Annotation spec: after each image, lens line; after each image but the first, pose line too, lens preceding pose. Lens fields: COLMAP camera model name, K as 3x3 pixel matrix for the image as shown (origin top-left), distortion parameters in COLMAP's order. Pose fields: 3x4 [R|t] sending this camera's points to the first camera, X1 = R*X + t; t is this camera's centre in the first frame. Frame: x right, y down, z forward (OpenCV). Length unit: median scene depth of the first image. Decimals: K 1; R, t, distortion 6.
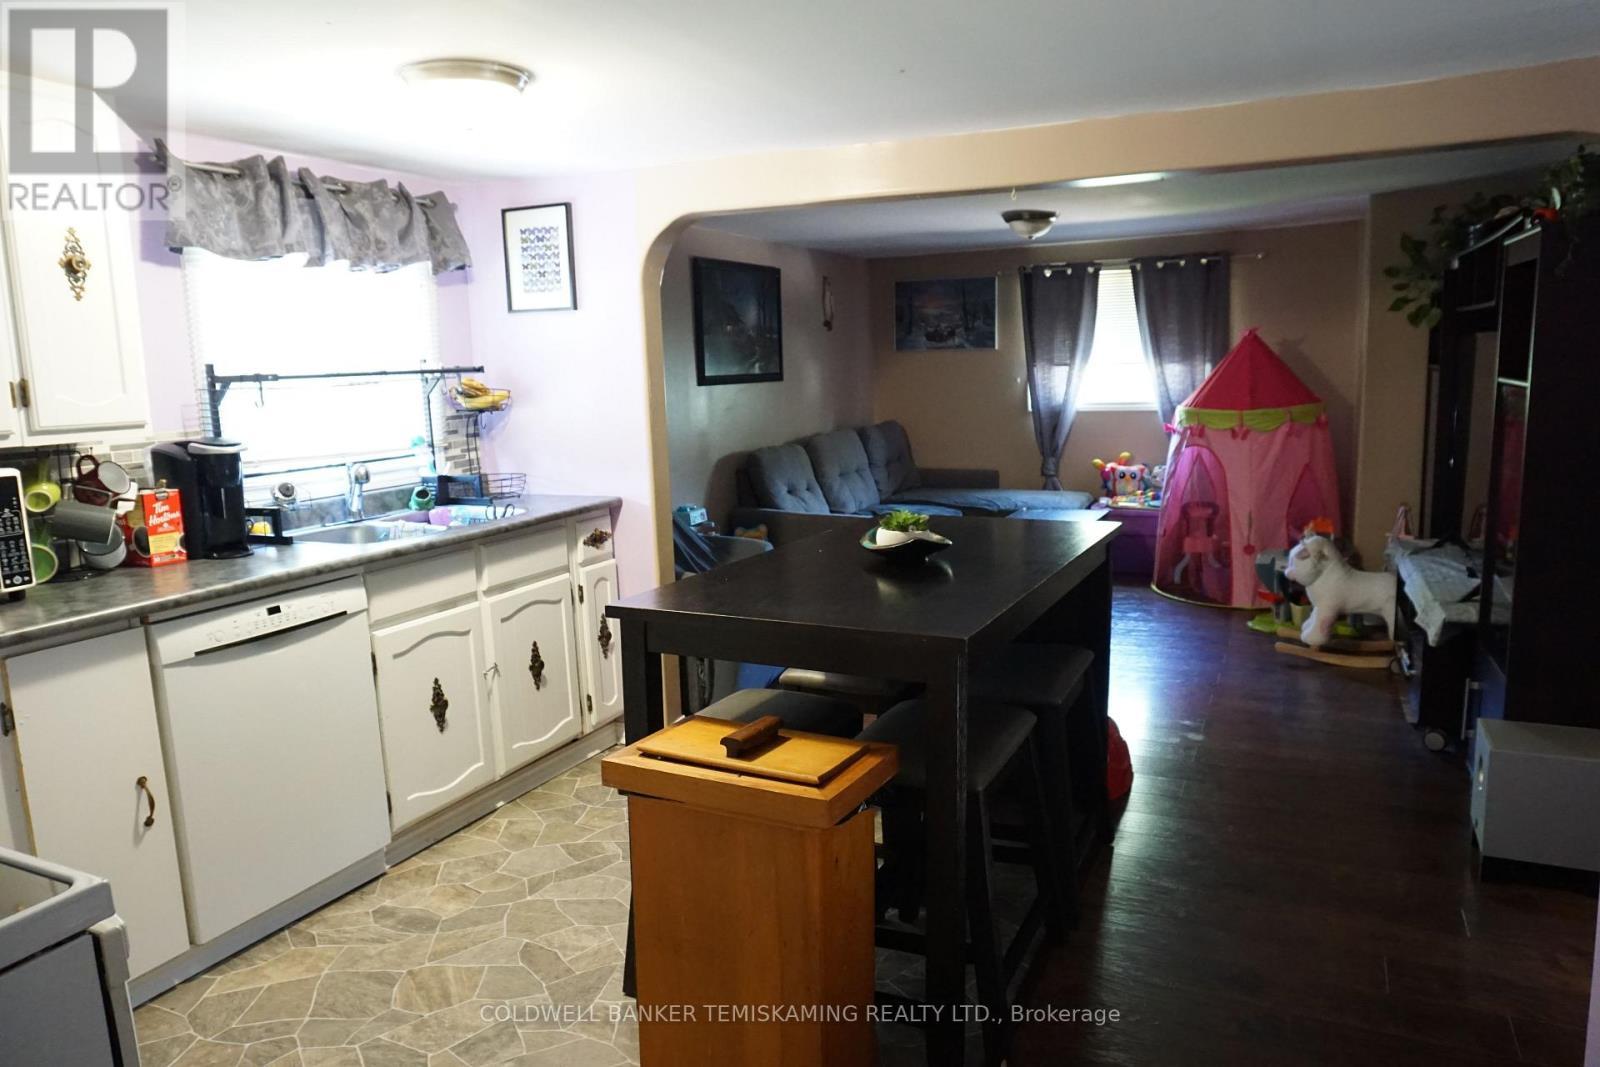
lens RADIAL K [[1084.3, 0, 802.6], [0, 1084.3, 537.0], [0, 0, 1]] dist [-0.024360, 0.021065]
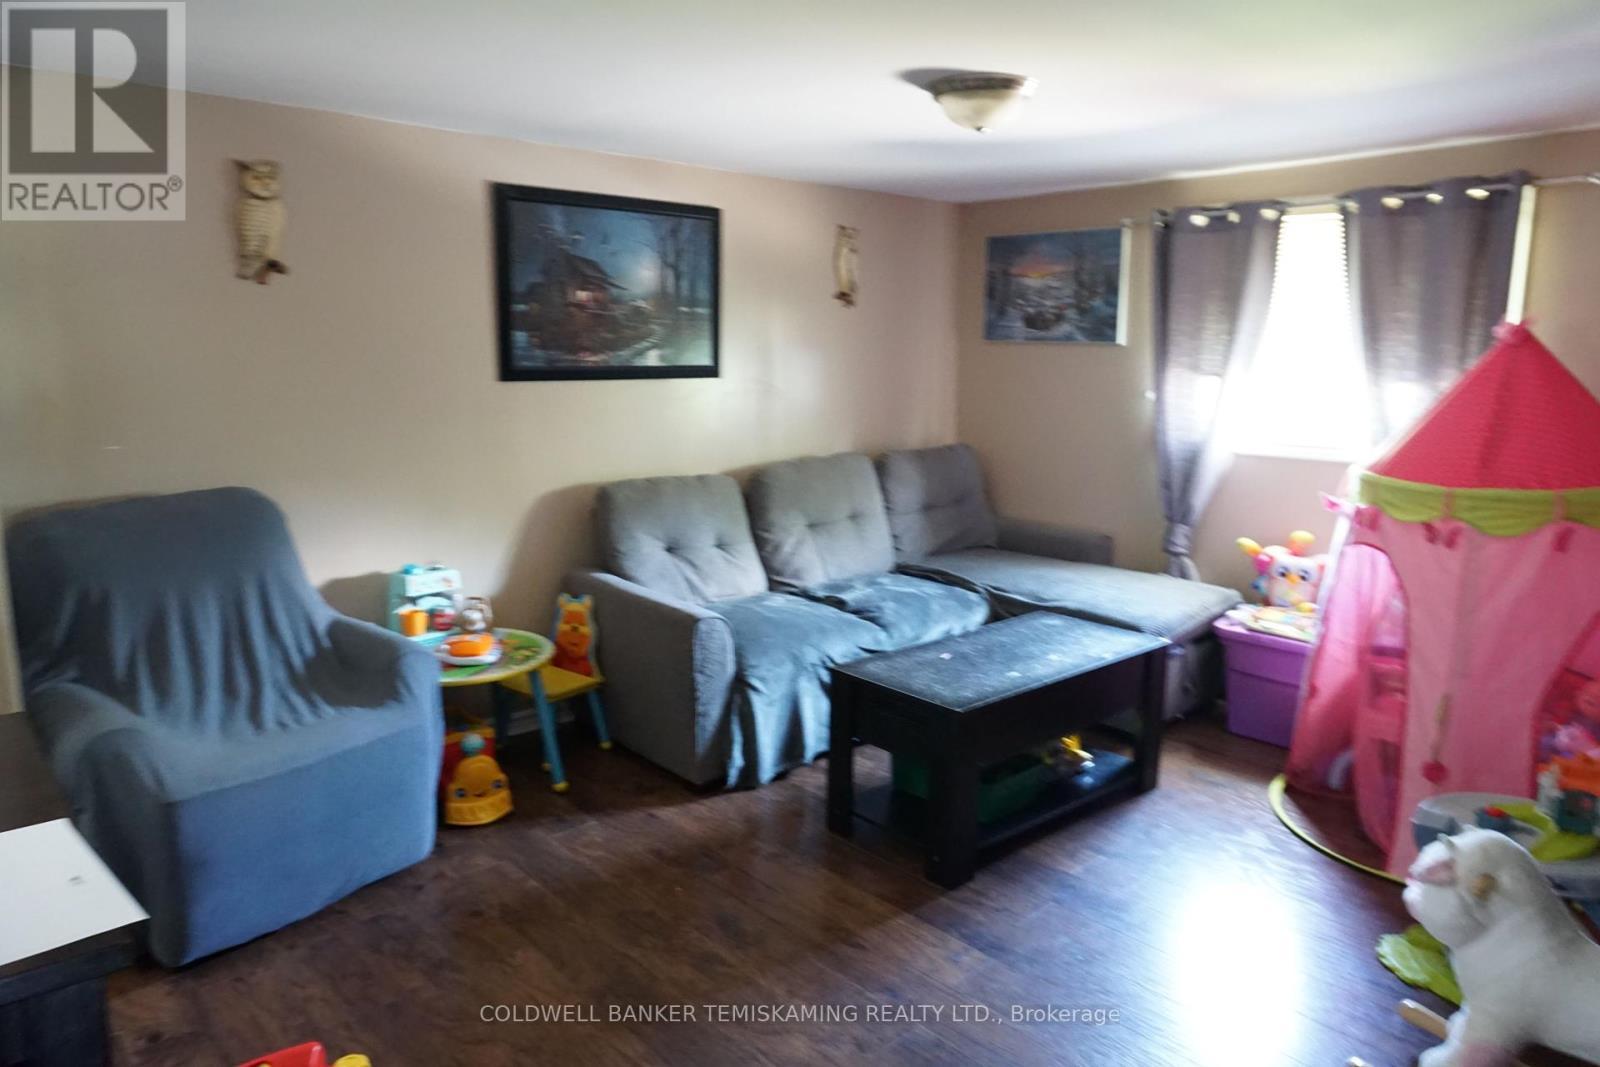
lens RADIAL K [[1084.3, 0, 795.7], [0, 1084.3, 535.9], [0, 0, 1]] dist [-0.024360, 0.021065]
pose [[0.929988, 0.102148, -0.353111, 0.252273], [-0.097368, 0.994755, 0.031324, -0.067910], [0.354459, 0.005251, 0.935057, 0.367529]]
